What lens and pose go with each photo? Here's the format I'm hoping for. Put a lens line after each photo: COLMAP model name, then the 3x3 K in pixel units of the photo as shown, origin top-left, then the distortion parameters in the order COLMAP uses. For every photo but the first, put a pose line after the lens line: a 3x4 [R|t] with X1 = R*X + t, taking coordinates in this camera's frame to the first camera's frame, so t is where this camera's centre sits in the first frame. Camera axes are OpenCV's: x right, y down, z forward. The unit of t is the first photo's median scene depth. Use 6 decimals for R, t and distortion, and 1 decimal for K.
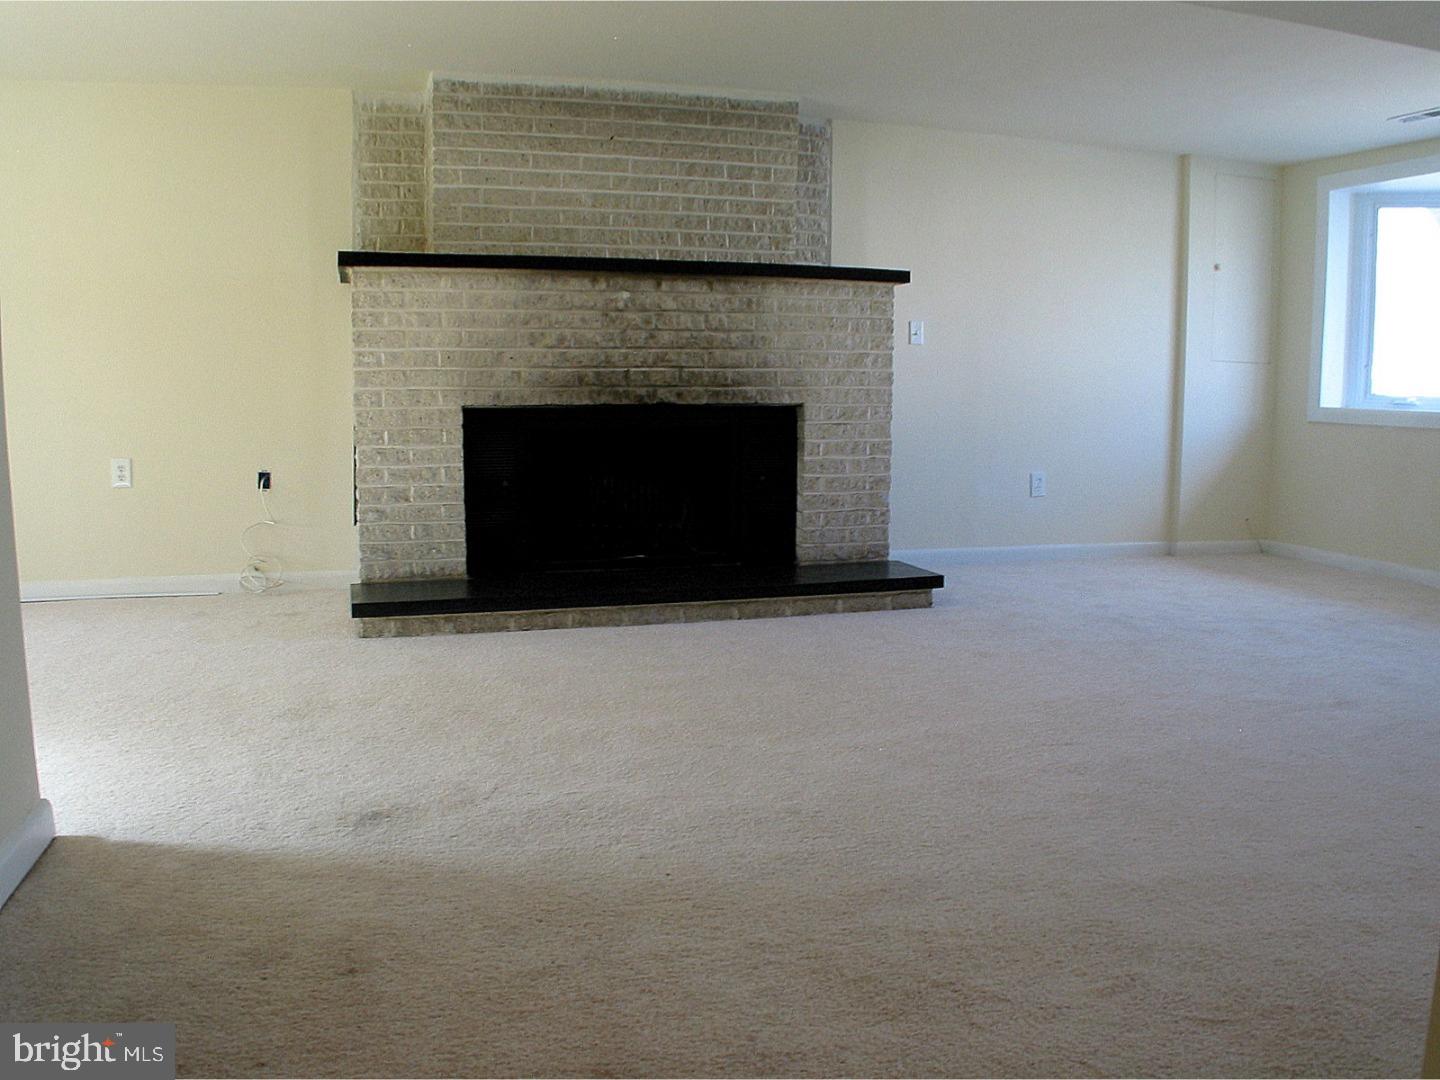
lens RADIAL K [[1179.4, 0, 728.2], [0, 1179.4, 548.4], [0, 0, 1]] dist [-0.185380, 0.072921]
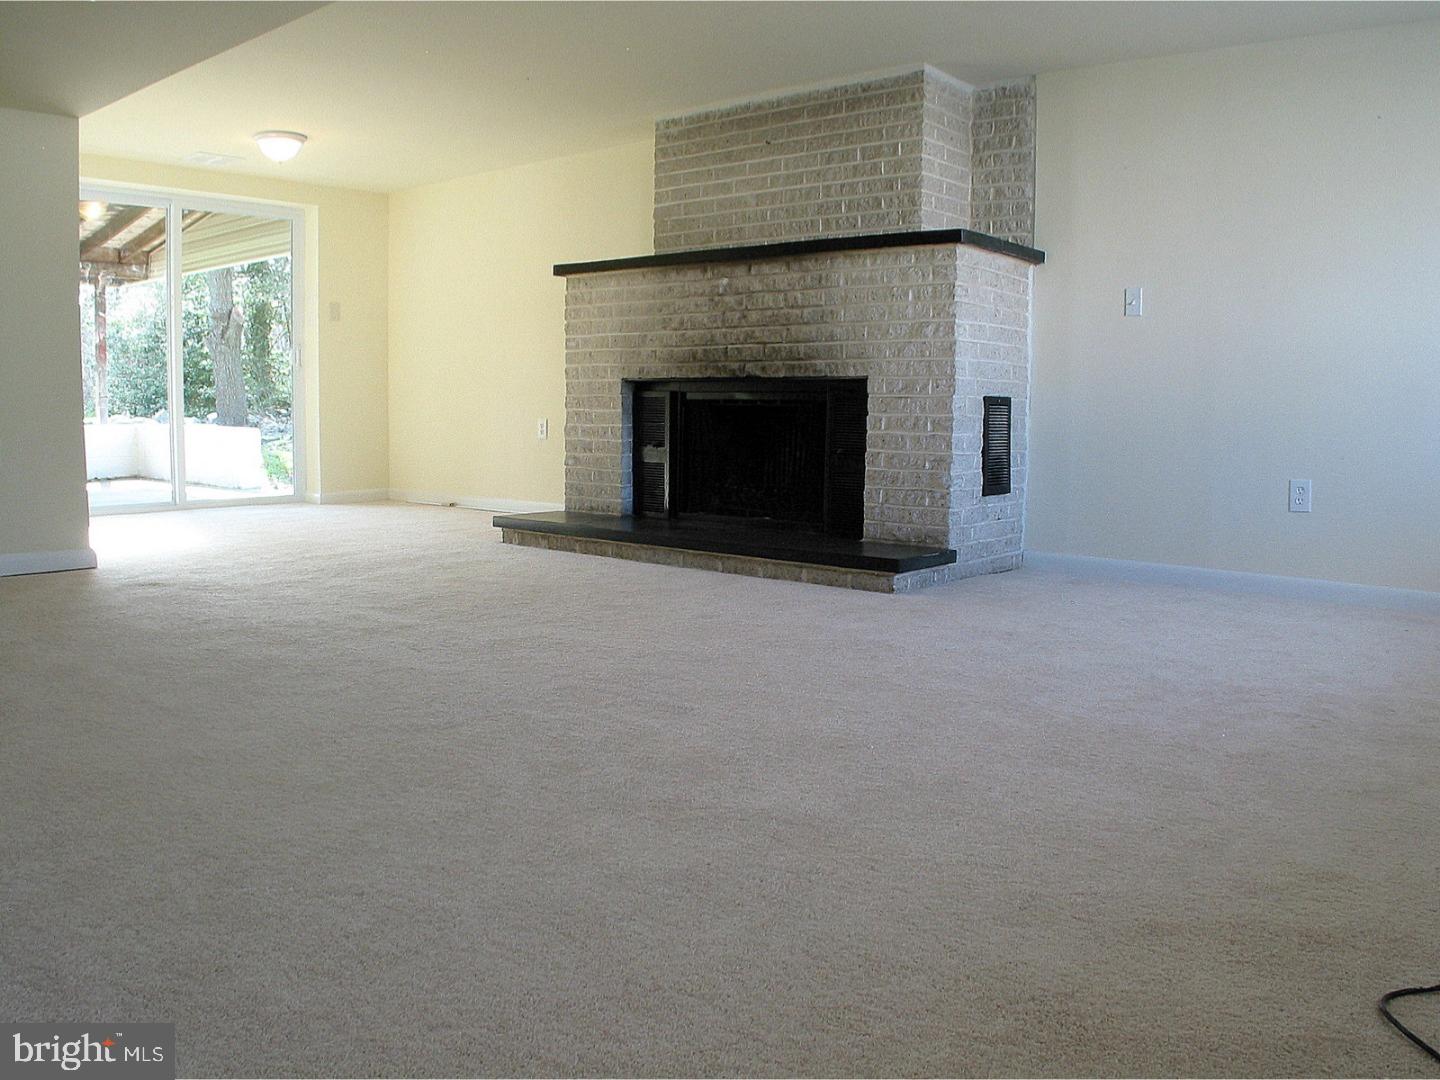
lens RADIAL K [[1179.4, 0, 733.8], [0, 1179.4, 542.5], [0, 0, 1]] dist [-0.185380, 0.072921]
pose [[0.546126, 0.096383, -0.832140, 0.848358], [-0.130127, 0.991062, 0.029389, 0.000143], [0.827535, 0.092234, 0.553786, 0.384949]]
